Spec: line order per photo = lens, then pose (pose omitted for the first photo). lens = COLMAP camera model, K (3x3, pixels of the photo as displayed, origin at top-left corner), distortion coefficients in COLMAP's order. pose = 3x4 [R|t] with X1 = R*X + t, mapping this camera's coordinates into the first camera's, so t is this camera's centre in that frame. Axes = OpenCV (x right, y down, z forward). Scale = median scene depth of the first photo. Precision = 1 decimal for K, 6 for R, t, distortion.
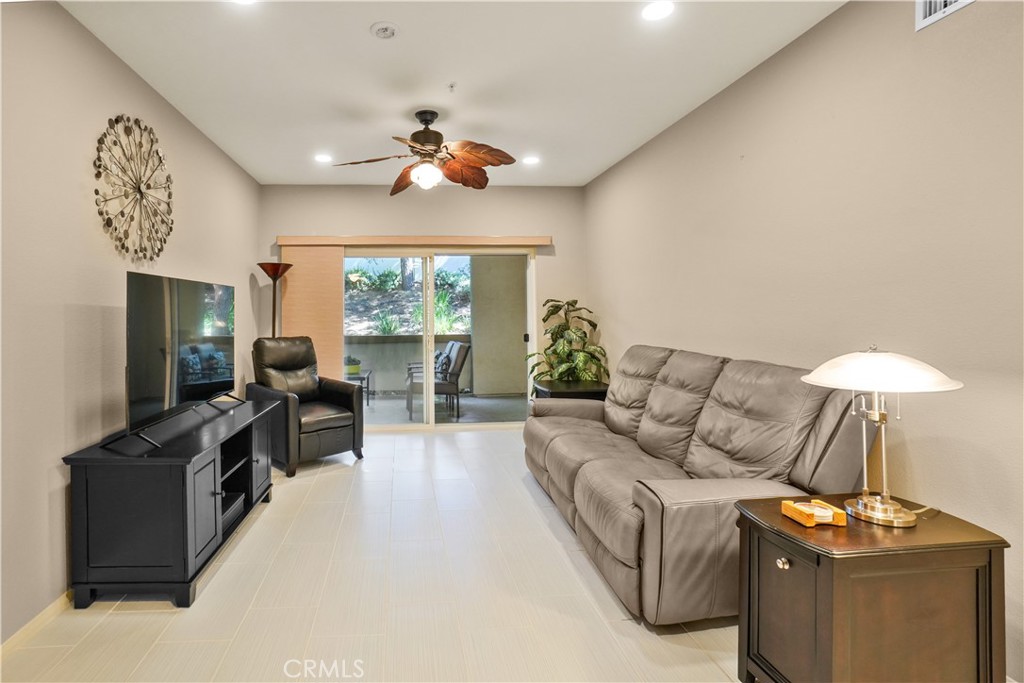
lens RADIAL K [[486.4, 0, 429.9], [0, 486.4, 303.4], [0, 0, 1]] dist [-0.034752, -0.000392]
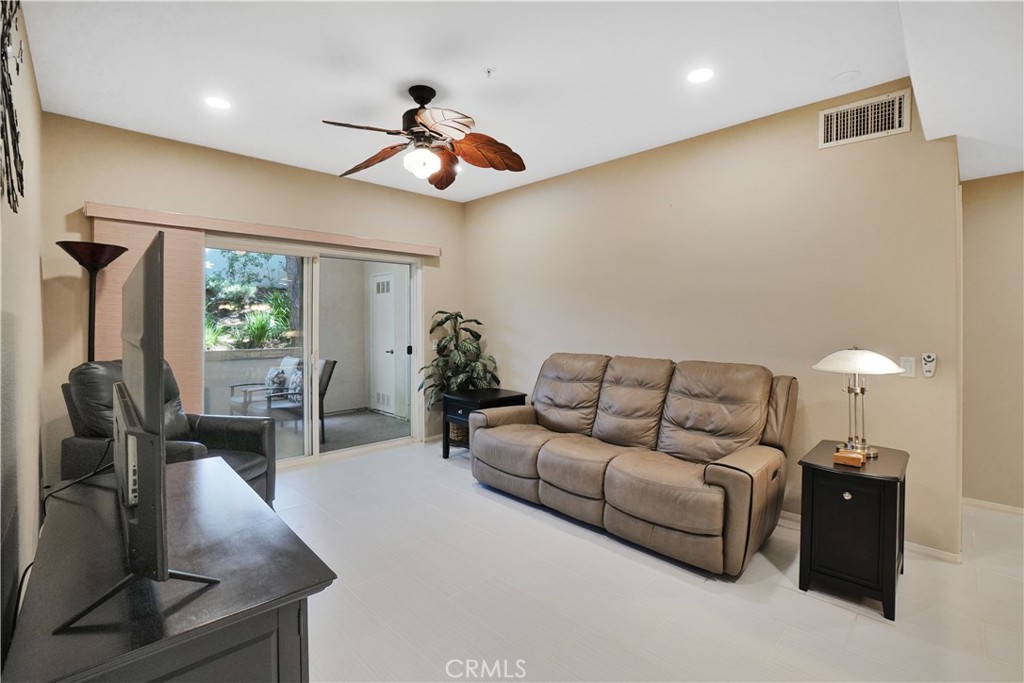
lens RADIAL K [[465.5, 0, 511.1], [0, 465.5, 321.6], [0, 0, 1]] dist [-0.066833, 0.025176]
pose [[0.753577, 0.008813, 0.657301, -0.421836], [-0.017220, 0.999832, 0.006337, 0.008340], [-0.657134, -0.016094, 0.753602, 0.283725]]
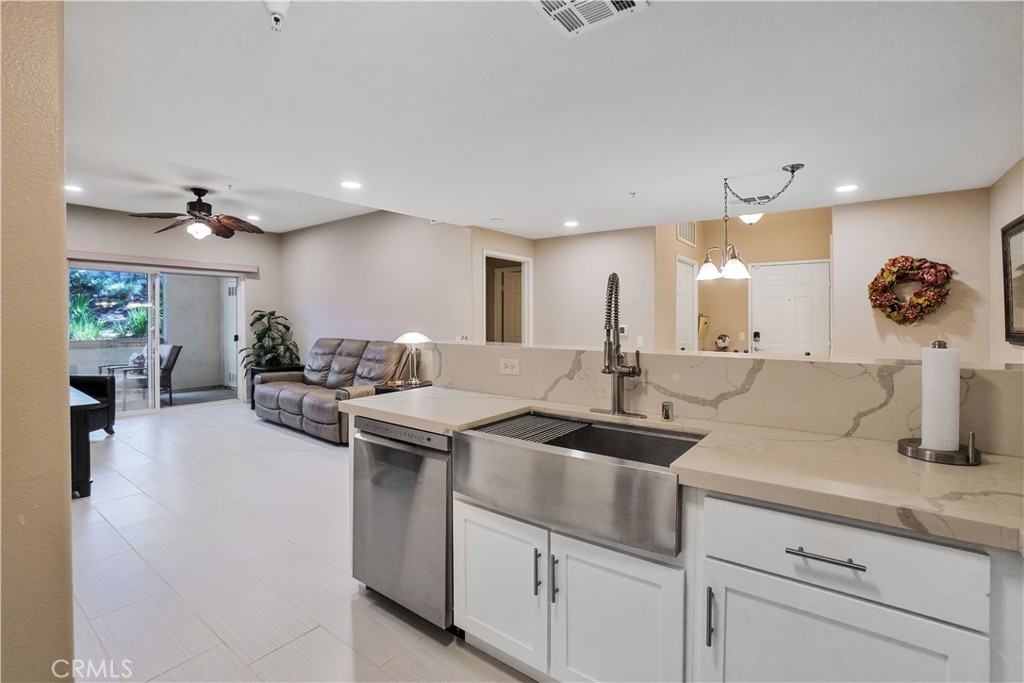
lens RADIAL K [[465.5, 0, 511.1], [0, 465.5, 321.6], [0, 0, 1]] dist [-0.066833, 0.025176]
pose [[0.643933, 0.002476, 0.765078, -0.471684], [-0.019452, 0.999724, 0.013137, -0.011989], [-0.764834, -0.023341, 0.643804, -0.698158]]
